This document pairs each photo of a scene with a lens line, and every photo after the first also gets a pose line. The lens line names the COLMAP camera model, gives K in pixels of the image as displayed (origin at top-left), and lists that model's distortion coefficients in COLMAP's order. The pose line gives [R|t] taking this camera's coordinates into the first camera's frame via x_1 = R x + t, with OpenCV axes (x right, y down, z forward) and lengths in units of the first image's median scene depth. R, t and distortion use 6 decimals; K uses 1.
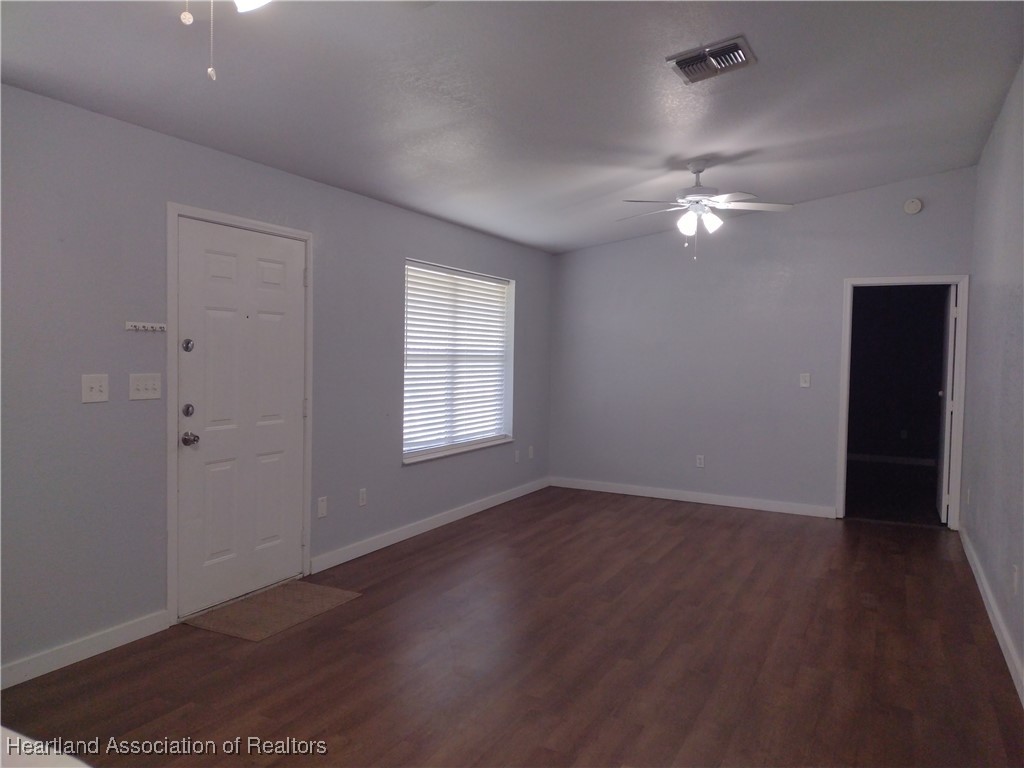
lens RADIAL K [[786.0, 0, 512.0], [0, 786.0, 384.0], [0, 0, 1]] dist [0.141500, -0.197817]
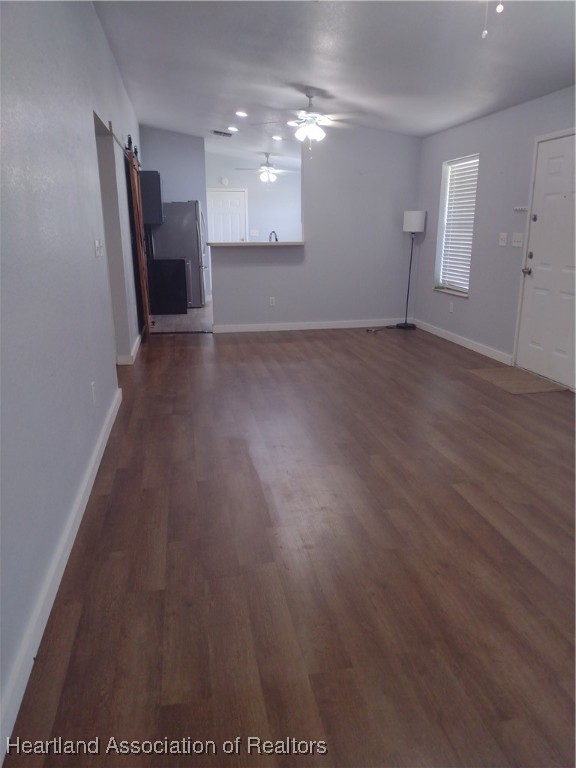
lens RADIAL K [[566.5, 0, 288.0], [0, 566.5, 384.0], [0, 0, 1]] dist [0.069254, -0.104280]
pose [[-0.800866, 0.145234, -0.580965, 0.743213], [-0.036496, 0.956505, 0.289425, -0.038528], [0.597730, 0.252993, -0.760732, 1.546510]]
